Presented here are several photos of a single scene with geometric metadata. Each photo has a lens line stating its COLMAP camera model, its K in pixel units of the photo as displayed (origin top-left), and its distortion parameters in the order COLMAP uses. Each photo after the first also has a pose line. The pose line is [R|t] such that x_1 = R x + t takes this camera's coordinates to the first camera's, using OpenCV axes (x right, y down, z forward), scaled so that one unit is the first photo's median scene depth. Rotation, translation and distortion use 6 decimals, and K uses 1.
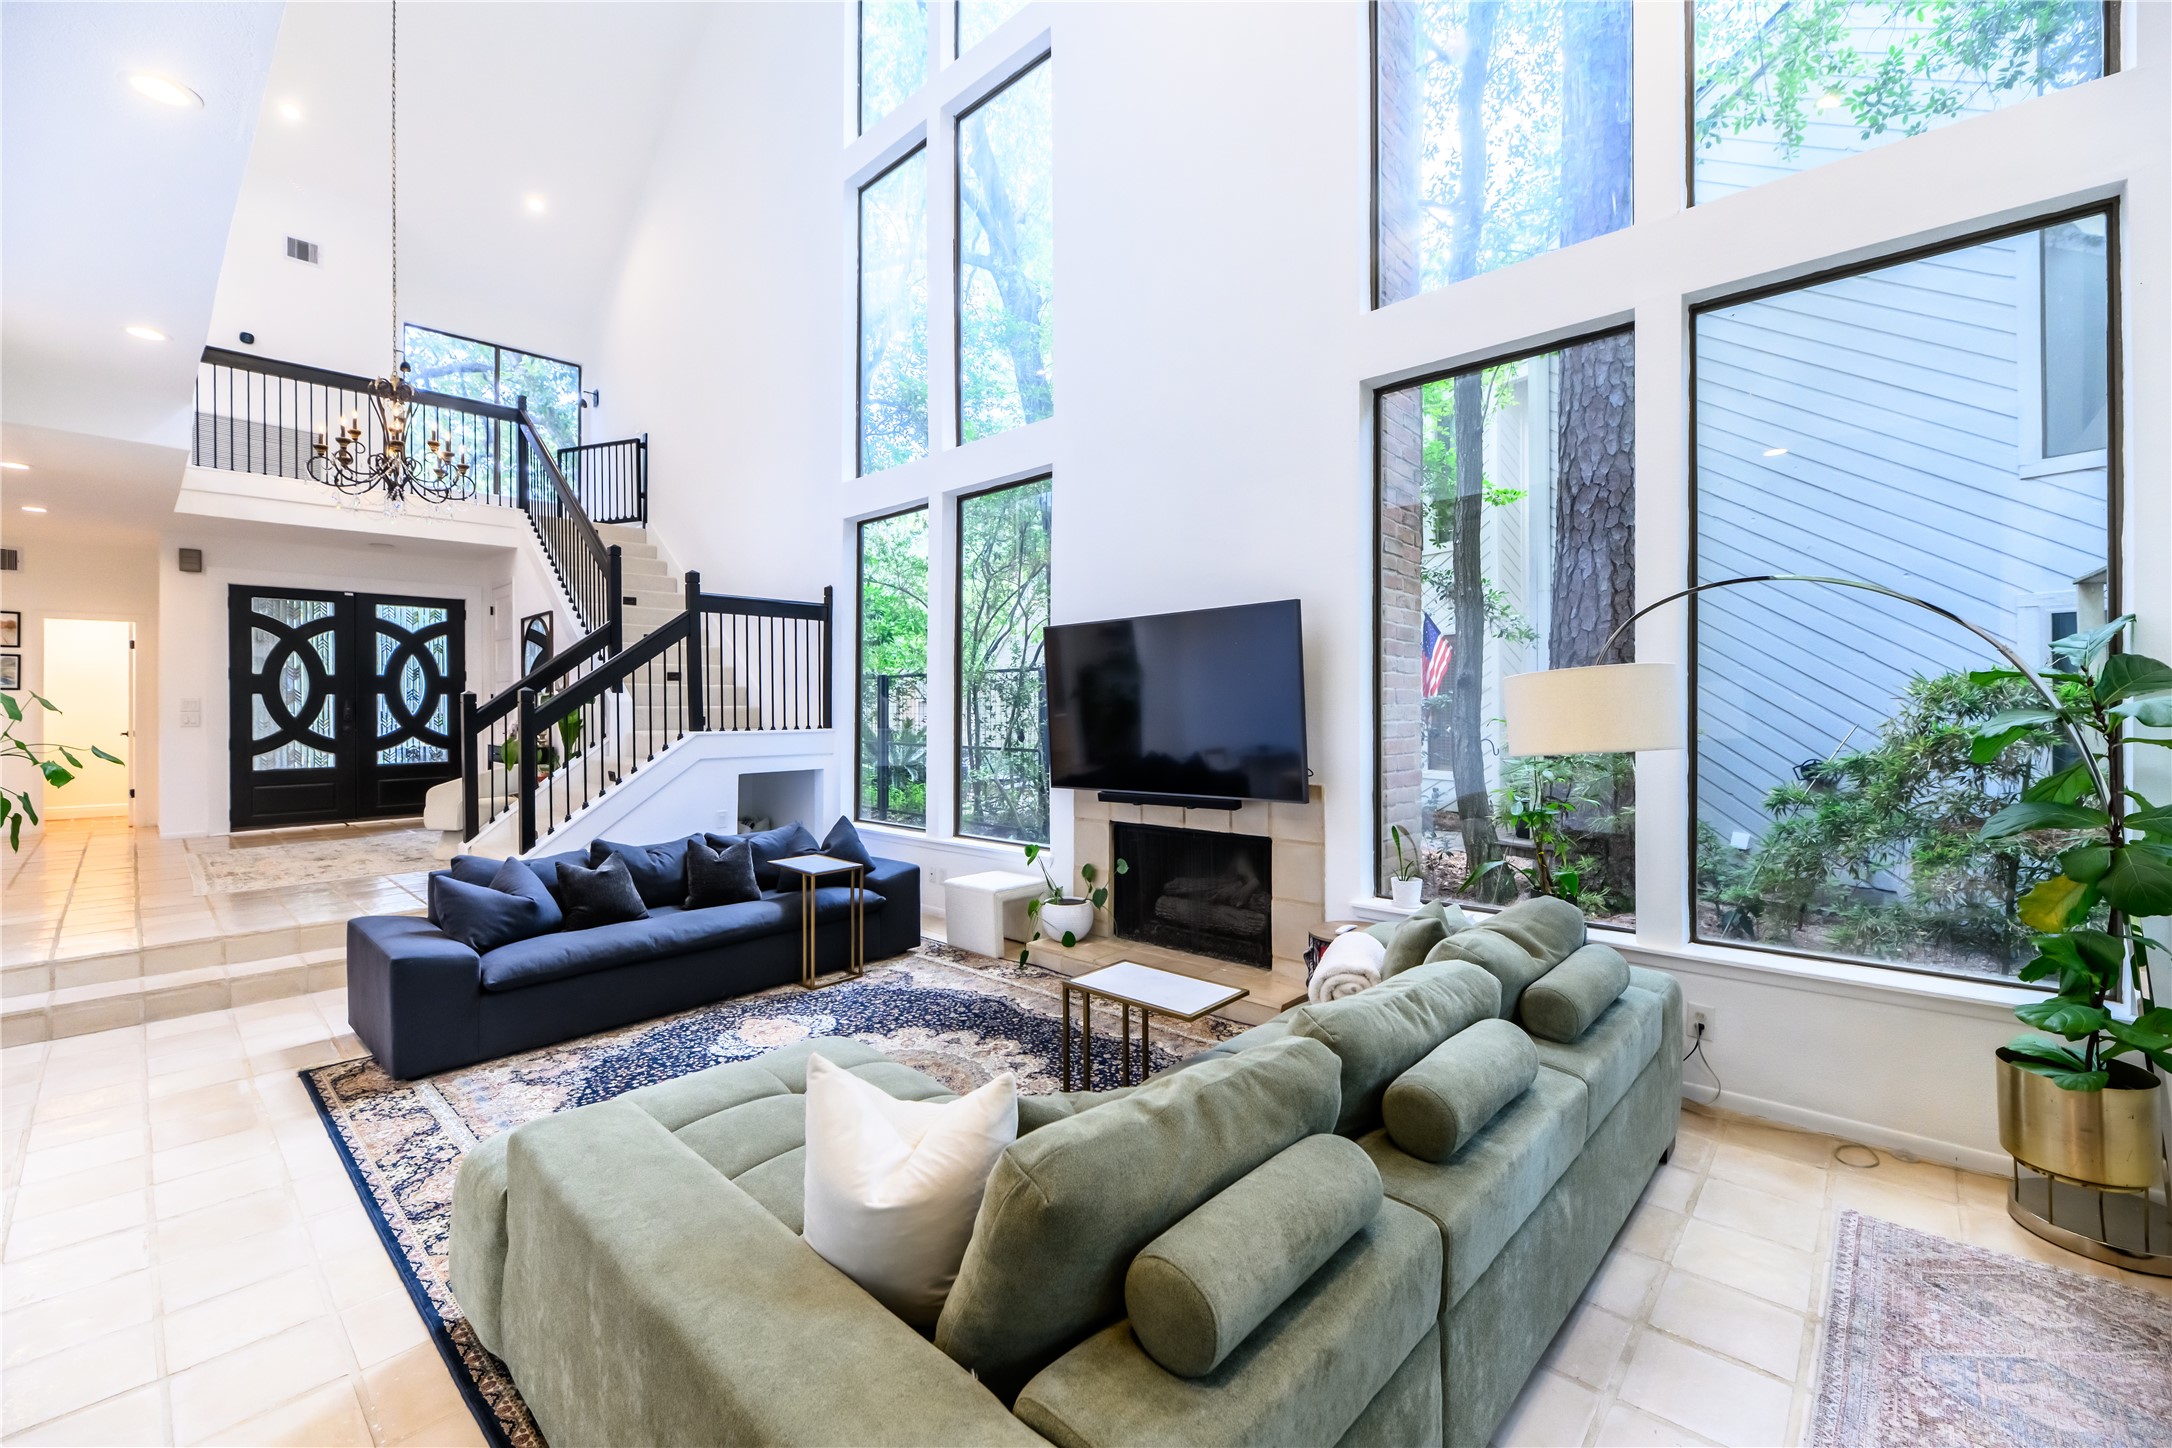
lens RADIAL K [[870.7, 0, 1098.1], [0, 870.7, 708.3], [0, 0, 1]] dist [-0.001638, -0.000469]
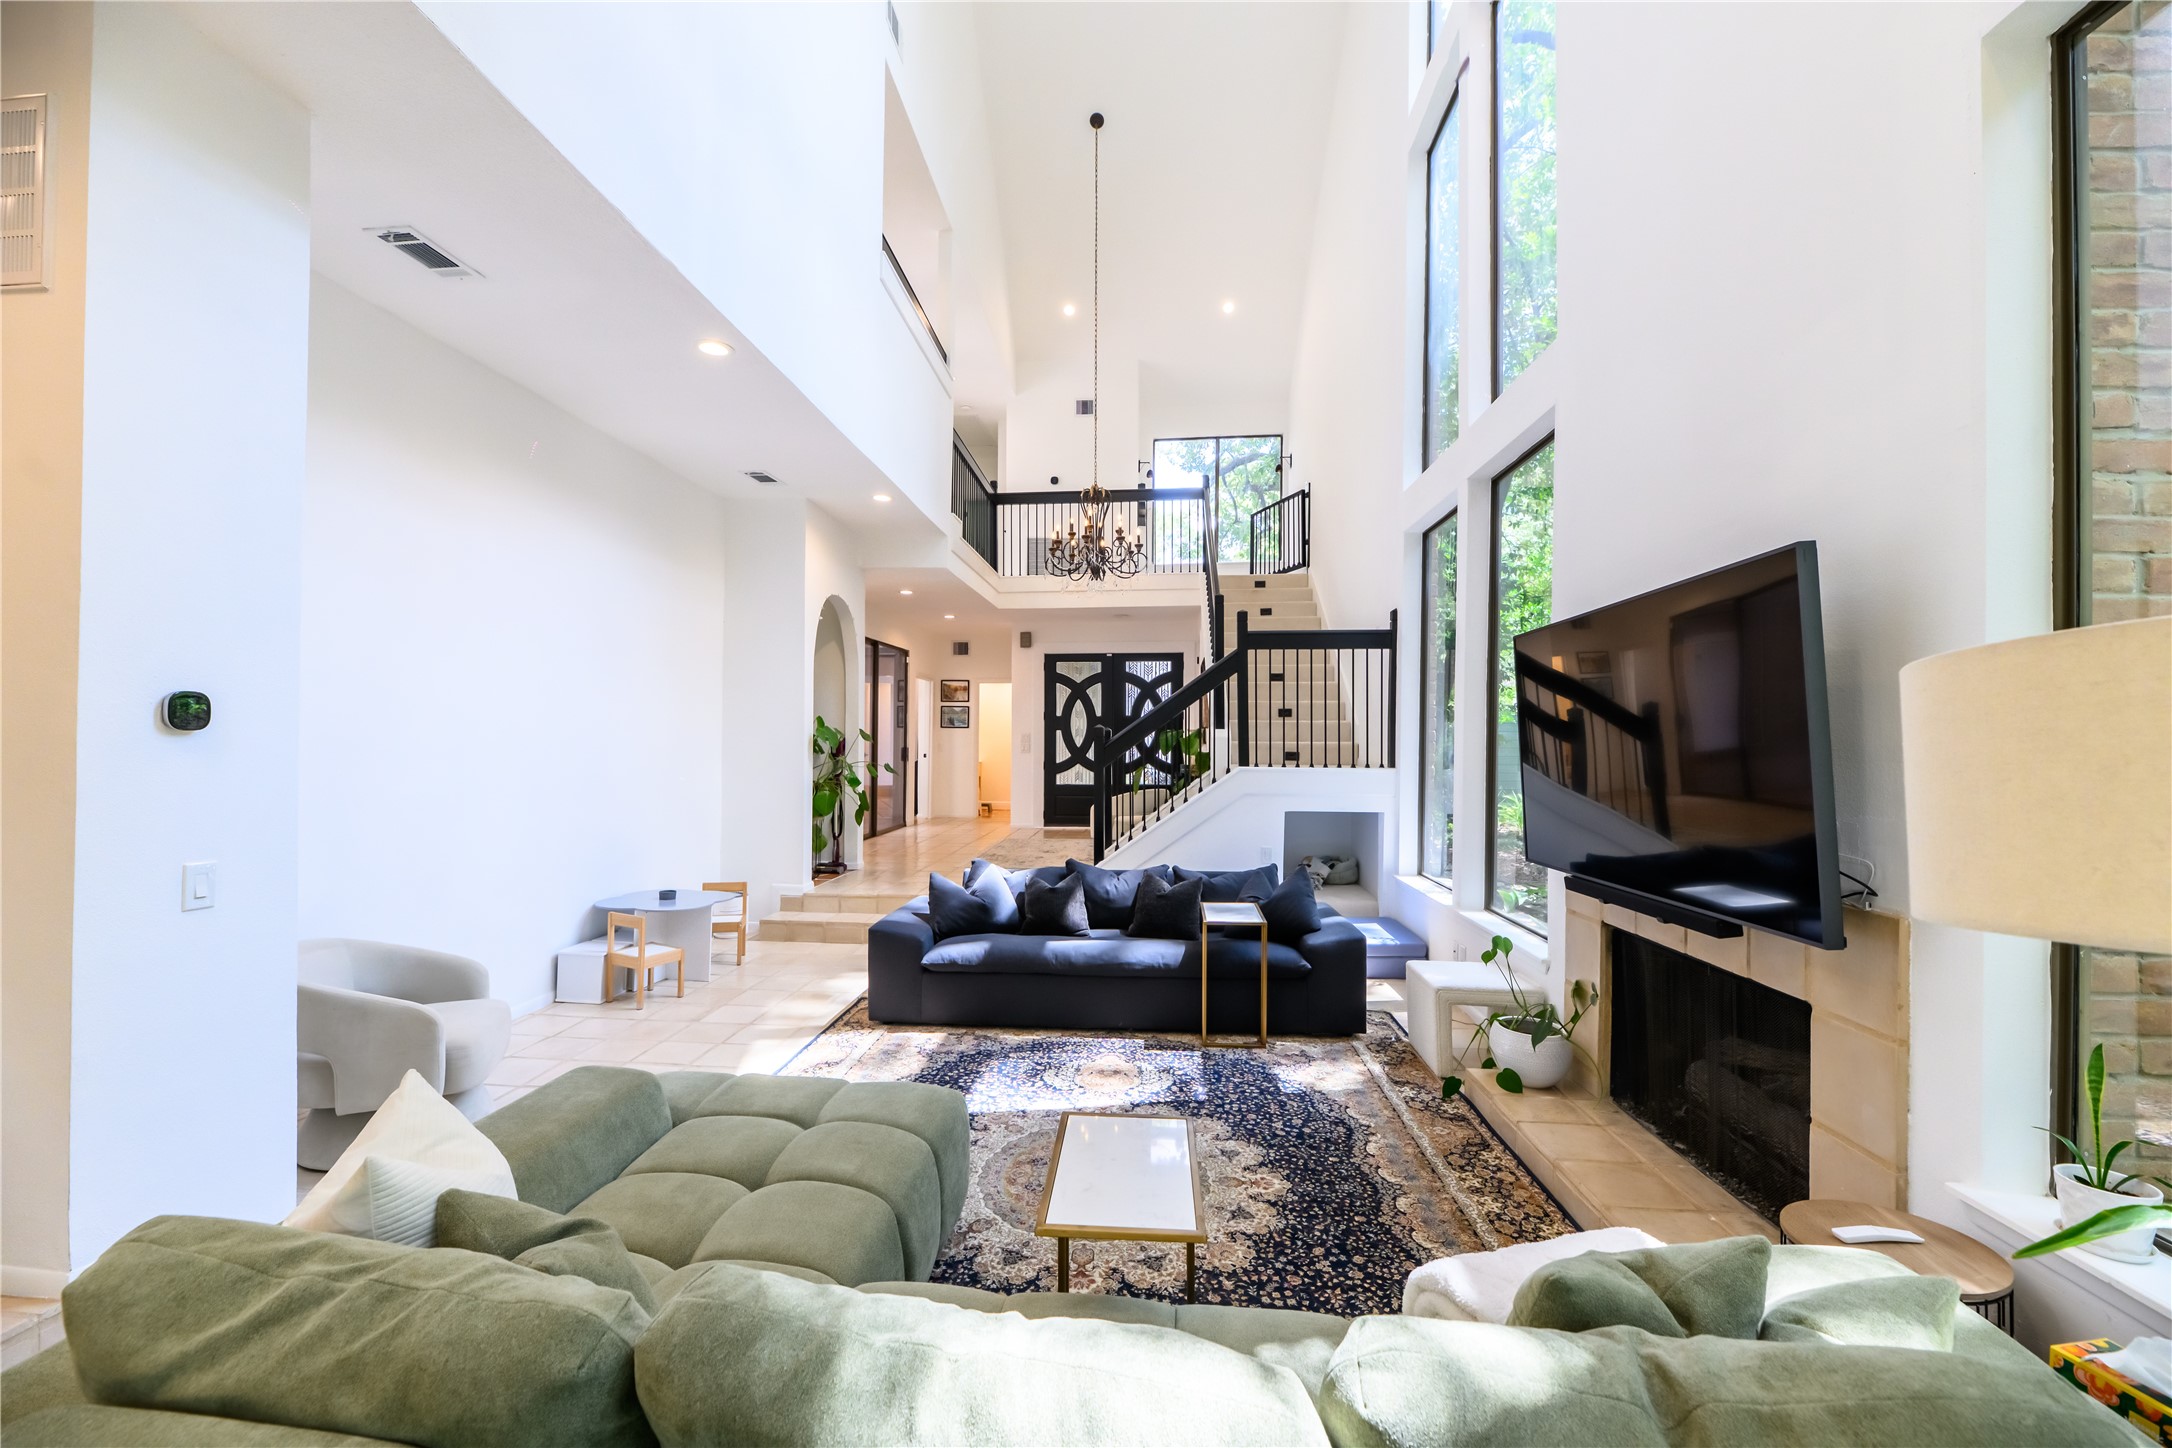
lens RADIAL K [[870.7, 0, 1105.2], [0, 870.7, 732.5], [0, 0, 1]] dist [-0.001638, -0.000469]
pose [[0.614017, 0.000788, -0.789293, 0.313166], [-0.010721, 0.999916, -0.007343, -0.005072], [0.789220, 0.012971, 0.613973, 0.306938]]
